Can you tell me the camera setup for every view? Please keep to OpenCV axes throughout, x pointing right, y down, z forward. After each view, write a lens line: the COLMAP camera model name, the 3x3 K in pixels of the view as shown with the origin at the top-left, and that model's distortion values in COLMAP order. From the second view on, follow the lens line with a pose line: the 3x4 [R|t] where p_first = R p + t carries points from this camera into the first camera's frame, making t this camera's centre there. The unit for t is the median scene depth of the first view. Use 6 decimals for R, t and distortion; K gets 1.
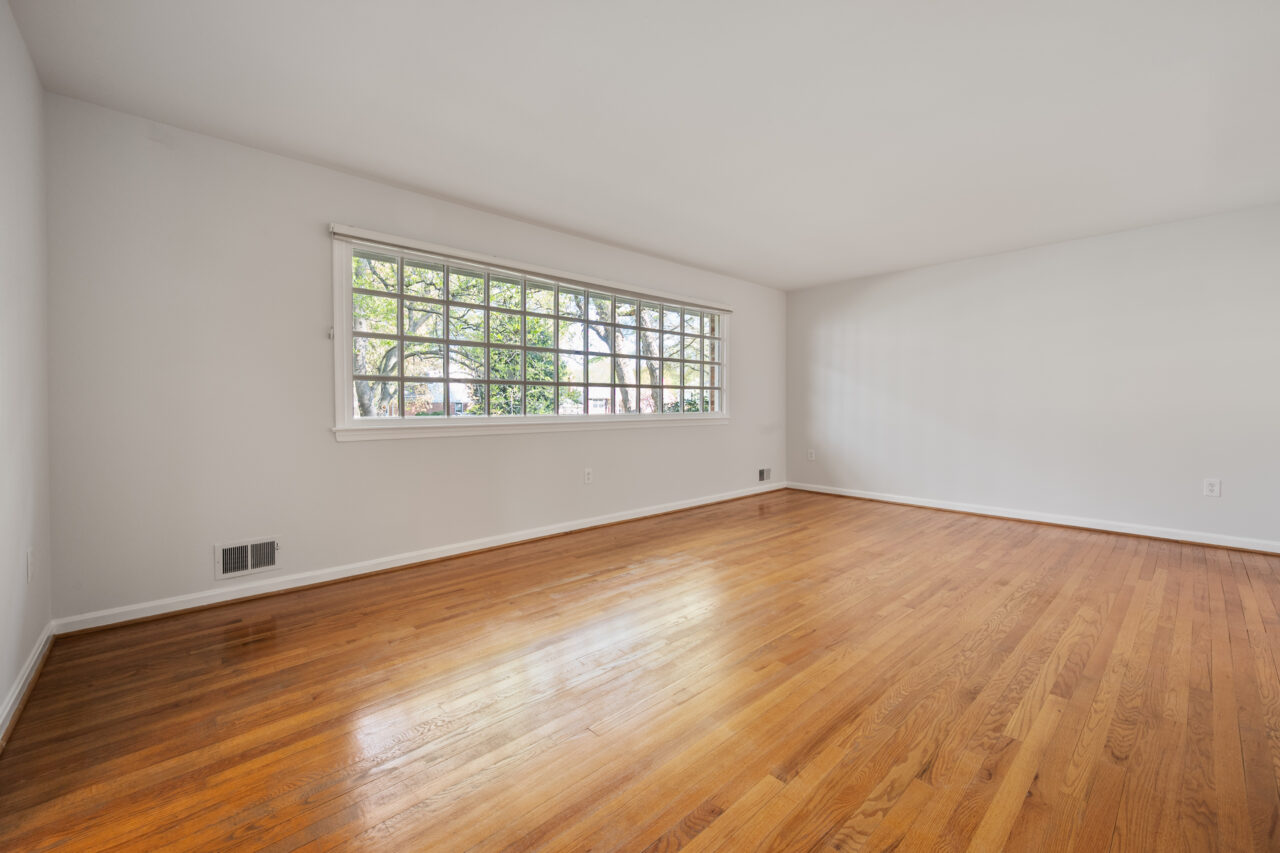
lens RADIAL K [[518.0, 0, 661.6], [0, 518.0, 413.3], [0, 0, 1]] dist [0.000875, -0.001185]
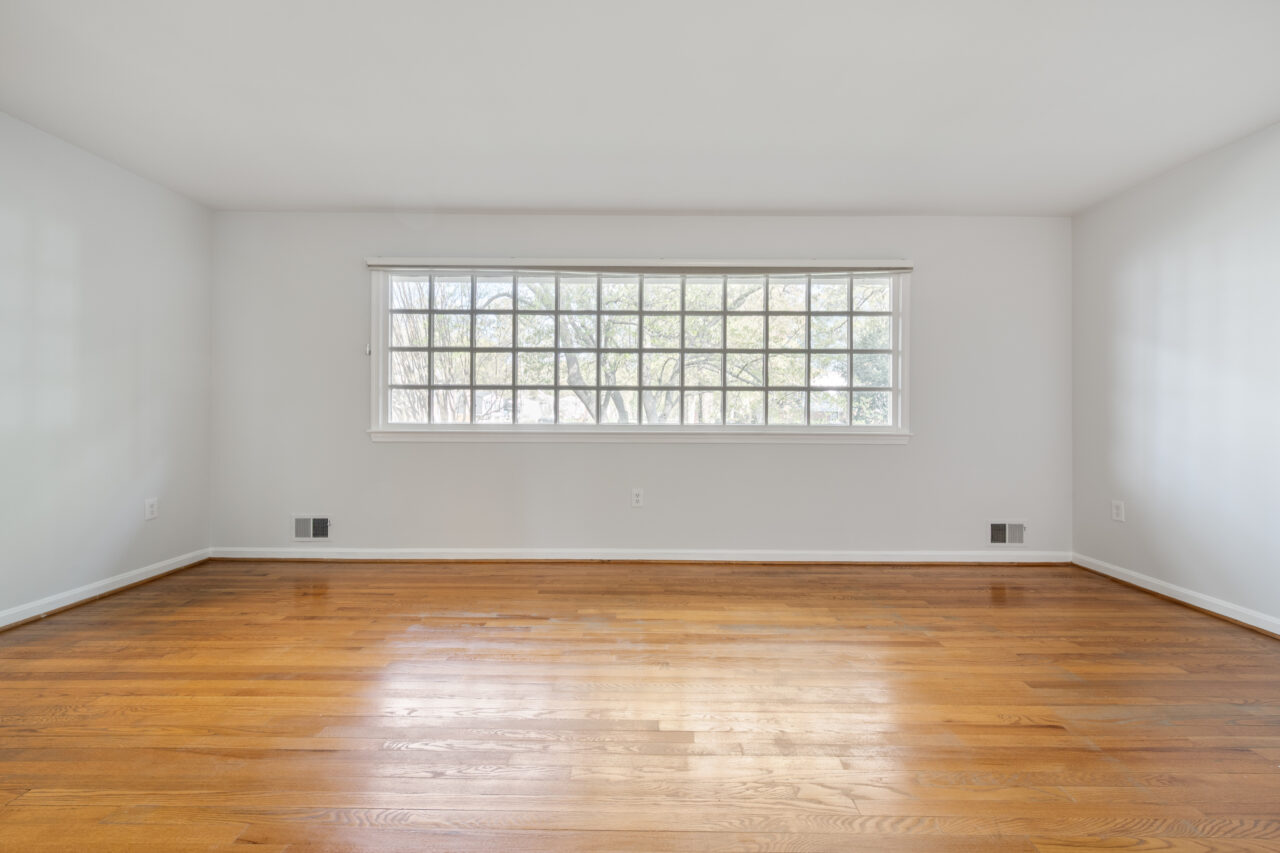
lens RADIAL K [[518.0, 0, 637.7], [0, 518.0, 415.8], [0, 0, 1]] dist [0.000875, -0.001185]
pose [[0.717278, 0.010418, -0.696709, 0.560332], [-0.017946, 0.999833, -0.003524, -0.010139], [0.696556, 0.015031, 0.717345, 0.518195]]
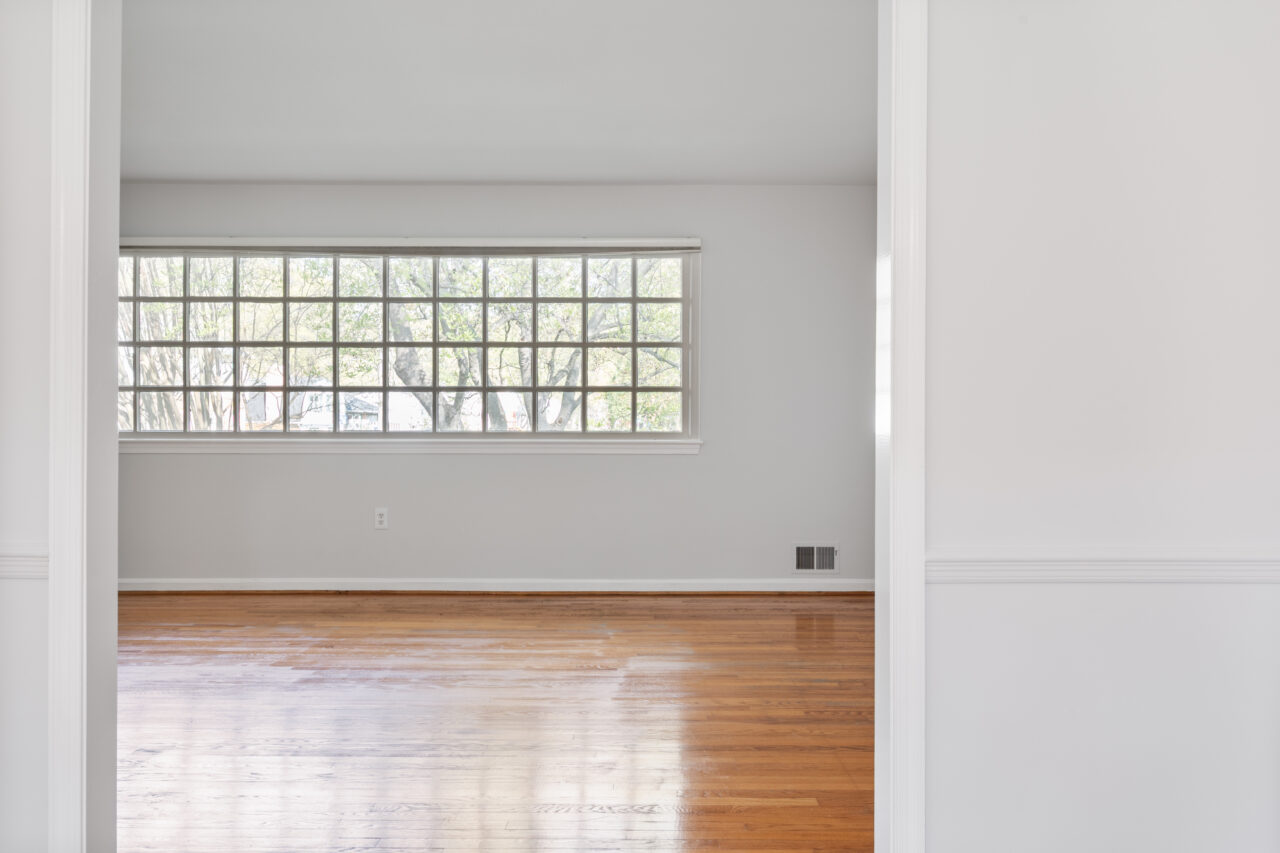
lens RADIAL K [[611.8, 0, 638.6], [0, 611.8, 429.6], [0, 0, 1]] dist [-0.005086, 0.000127]
pose [[0.721347, 0.017165, -0.692361, 0.883041], [-0.015179, 0.999845, 0.008973, -0.016175], [0.692408, 0.004037, 0.721495, 0.824783]]
